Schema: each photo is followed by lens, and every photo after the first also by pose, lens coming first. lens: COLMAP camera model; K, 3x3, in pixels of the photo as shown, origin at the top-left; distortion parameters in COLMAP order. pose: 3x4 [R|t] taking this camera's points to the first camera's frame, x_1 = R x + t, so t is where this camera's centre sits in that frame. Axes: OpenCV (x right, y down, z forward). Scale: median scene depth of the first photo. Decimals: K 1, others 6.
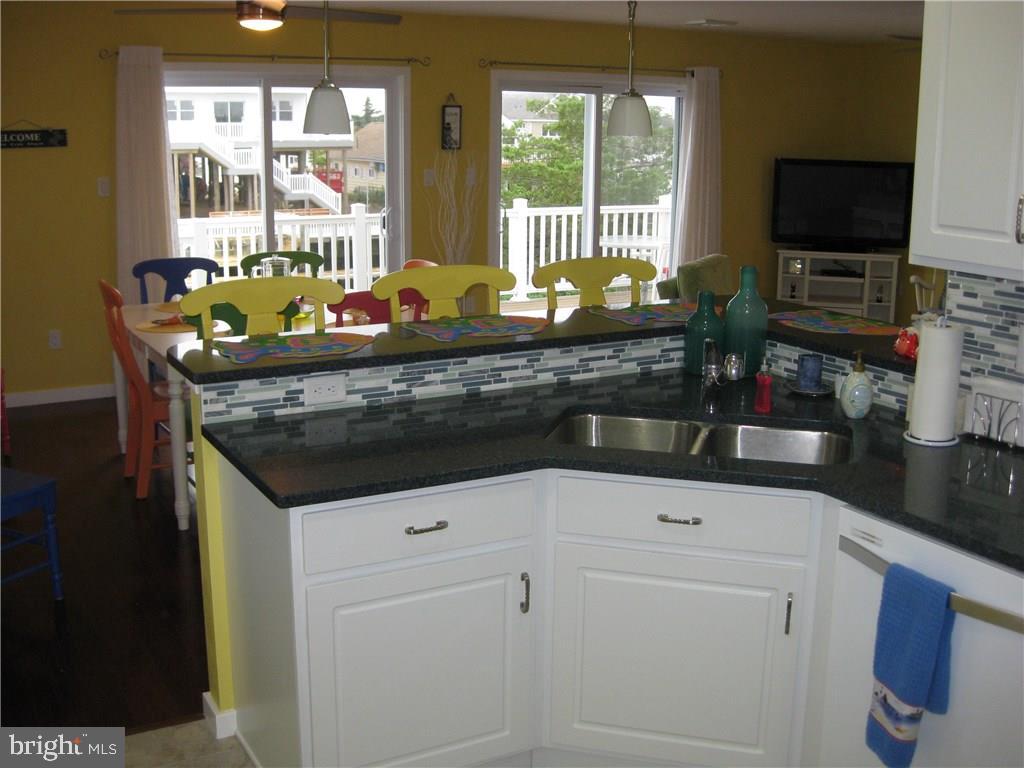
lens RADIAL K [[1136.3, 0, 502.5], [0, 1136.3, 379.3], [0, 0, 1]] dist [-0.135523, 0.000000]
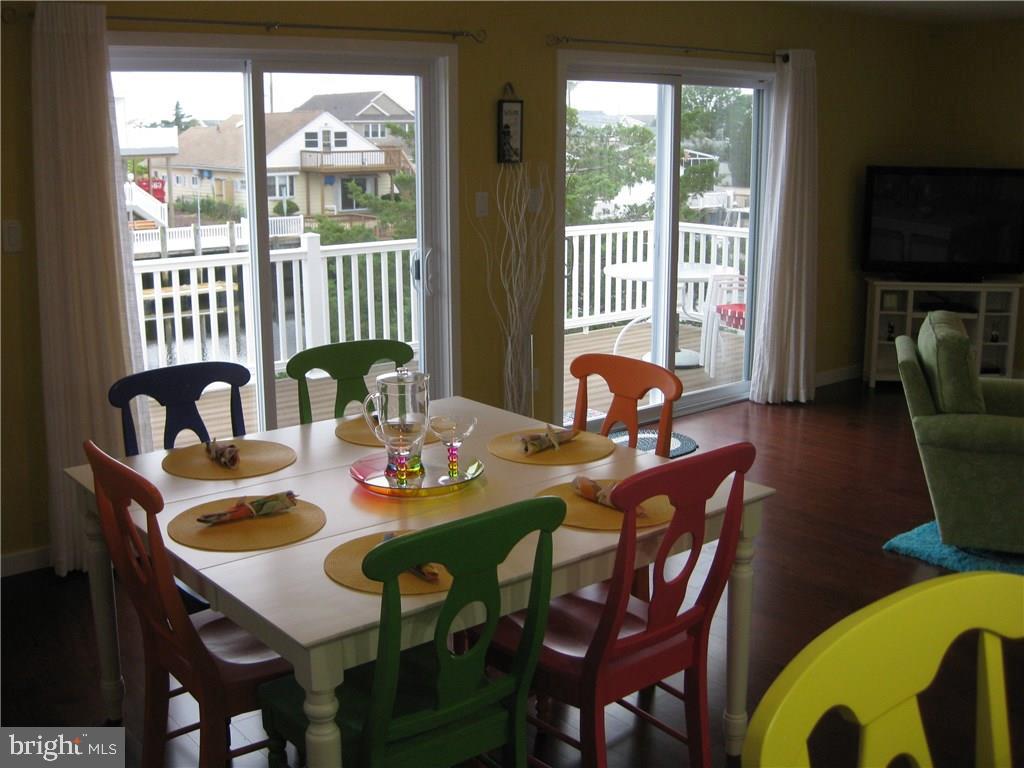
lens RADIAL K [[1136.3, 0, 520.2], [0, 1136.3, 378.7], [0, 0, 1]] dist [-0.135523, 0.000000]
pose [[0.983759, -0.049107, 0.172643, -0.150722], [0.049135, 0.998784, 0.004112, -0.065641], [-0.172635, 0.004437, 0.984976, 0.279980]]
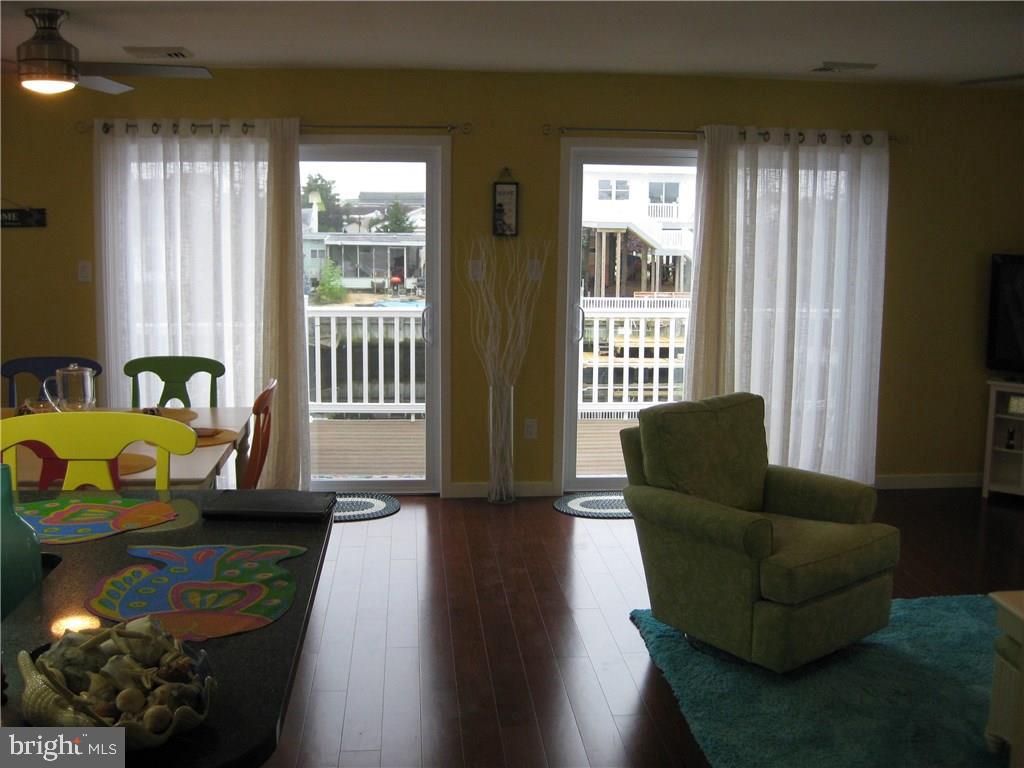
lens RADIAL K [[1136.3, 0, 510.5], [0, 1136.3, 392.3], [0, 0, 1]] dist [-0.135523, 0.000000]
pose [[0.917701, 0.066613, -0.391646, 0.257224], [-0.089892, 0.995091, -0.041385, -0.053354], [0.386967, 0.073185, 0.919185, 0.237460]]
